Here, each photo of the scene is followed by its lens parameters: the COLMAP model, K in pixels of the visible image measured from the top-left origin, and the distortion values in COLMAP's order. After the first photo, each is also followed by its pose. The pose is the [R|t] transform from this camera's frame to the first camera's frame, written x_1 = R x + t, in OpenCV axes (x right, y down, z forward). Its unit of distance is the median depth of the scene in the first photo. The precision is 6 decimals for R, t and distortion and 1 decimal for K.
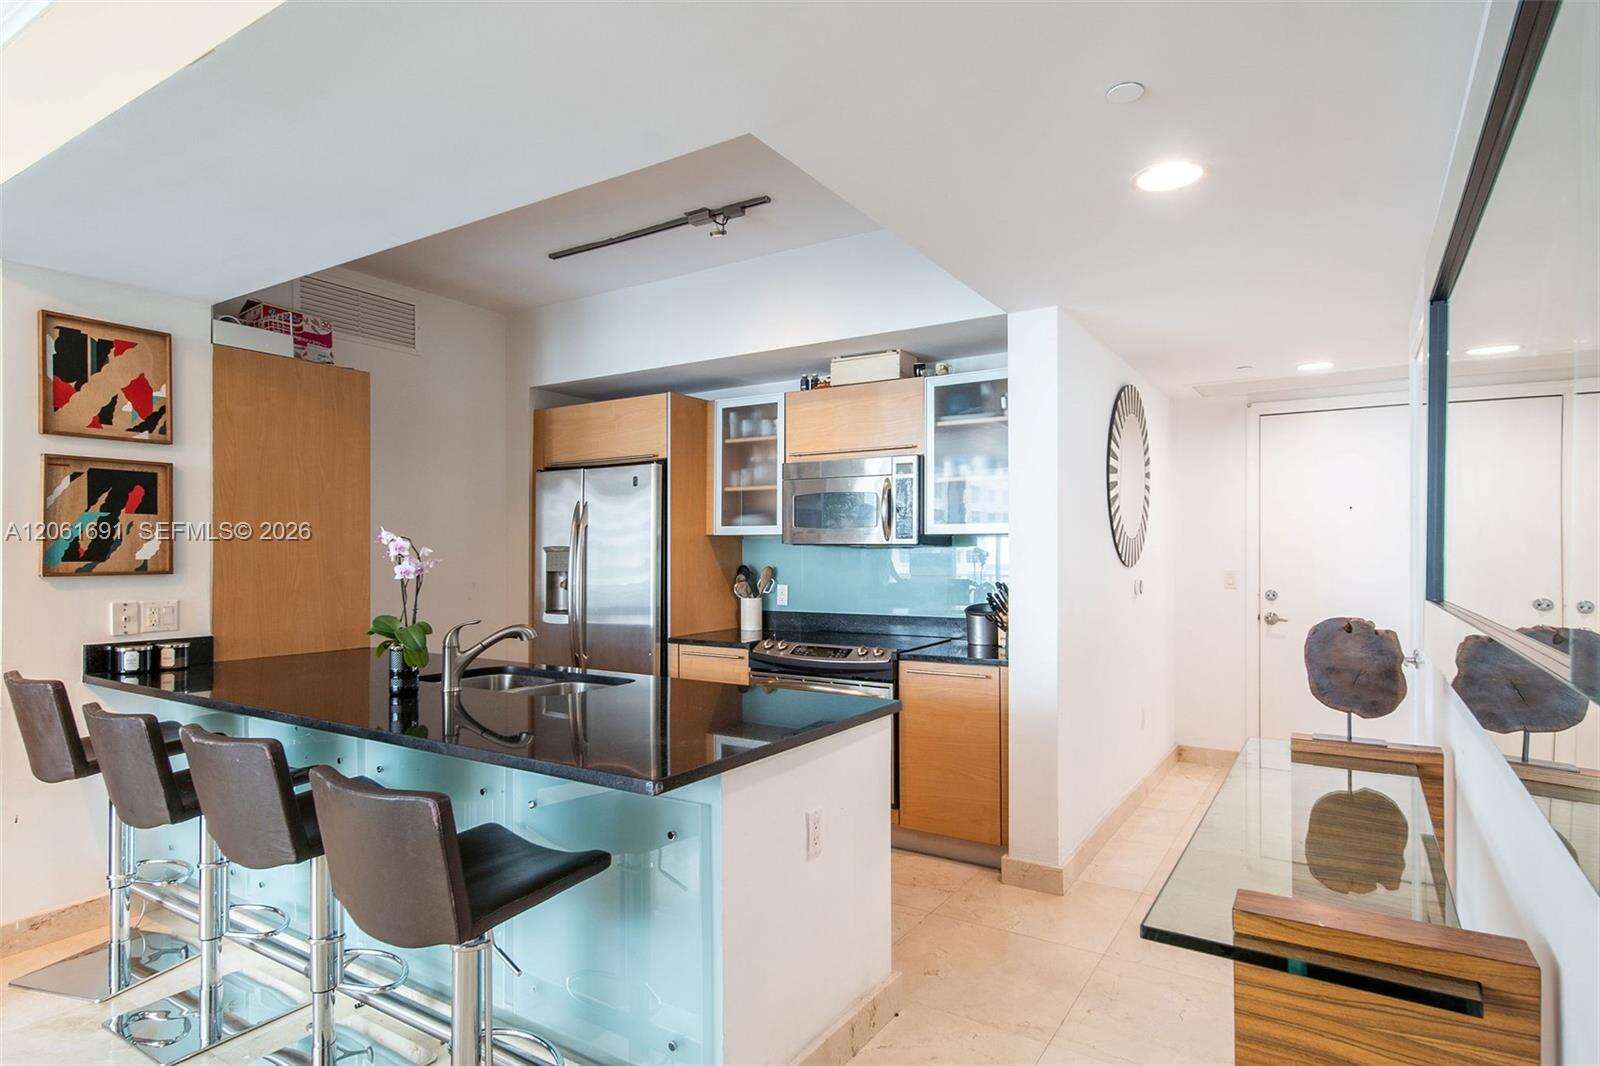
lens RADIAL K [[887.7, 0, 793.2], [0, 887.7, 548.8], [0, 0, 1]] dist [0.018239, -0.003699]
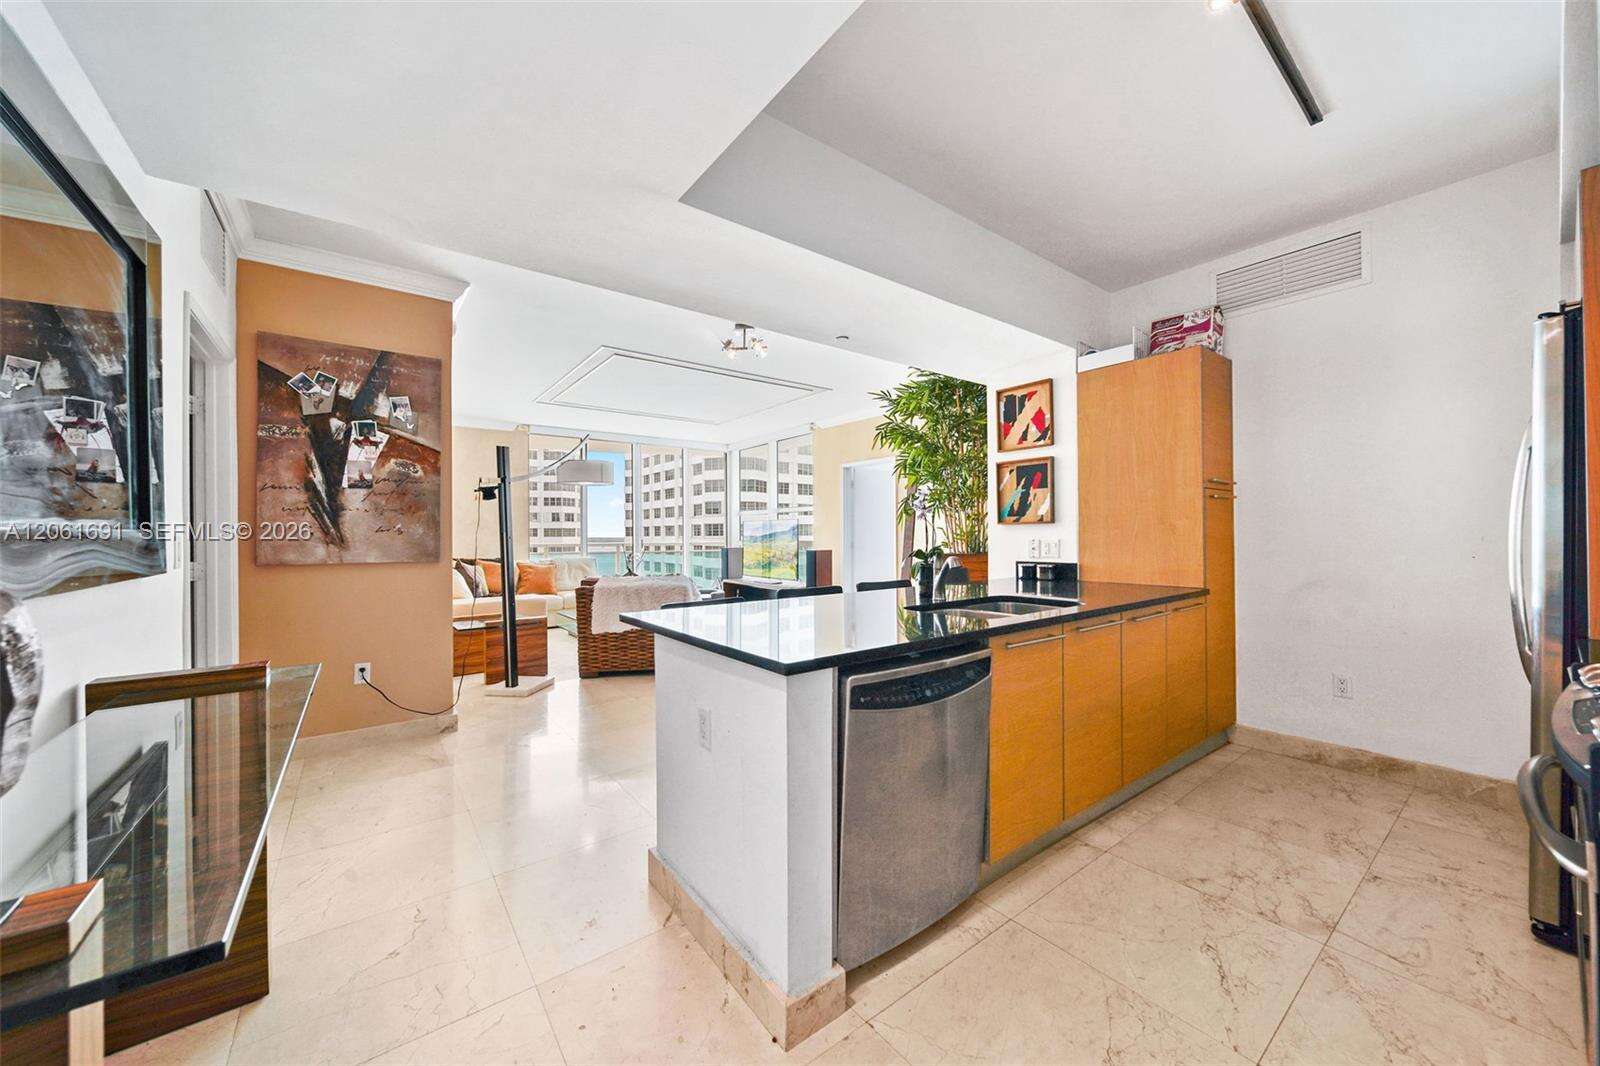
lens RADIAL K [[569.3, 0, 794.4], [0, 569.3, 531.2], [0, 0, 1]] dist [-0.000247, -0.000517]
pose [[-0.354027, -0.001916, -0.935233, 0.470965], [0.011972, 0.999907, -0.006580, 0.045561], [0.935159, -0.013526, -0.353971, 0.949888]]
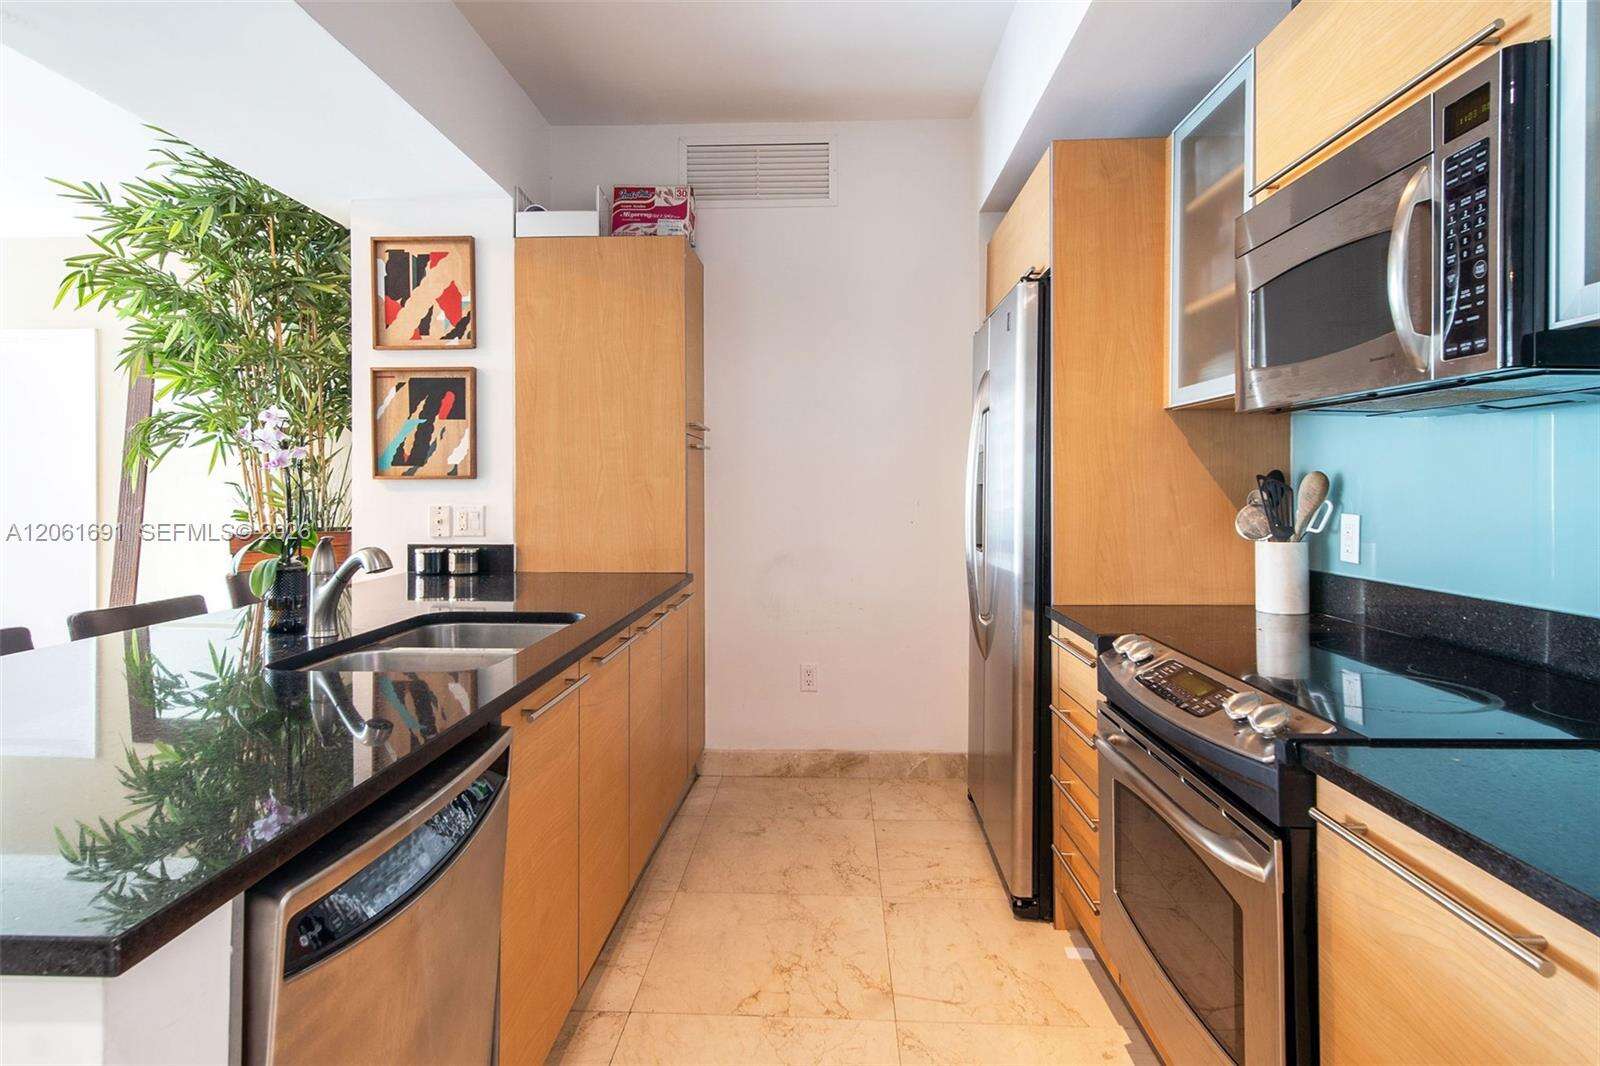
lens RADIAL K [[887.7, 0, 770.9], [0, 887.7, 489.9], [0, 0, 1]] dist [0.018239, -0.003699]
pose [[0.489723, 0.003510, -0.871871, 0.334387], [0.005602, 0.999959, 0.007173, 0.036220], [0.871860, -0.008397, 0.489683, 0.824599]]
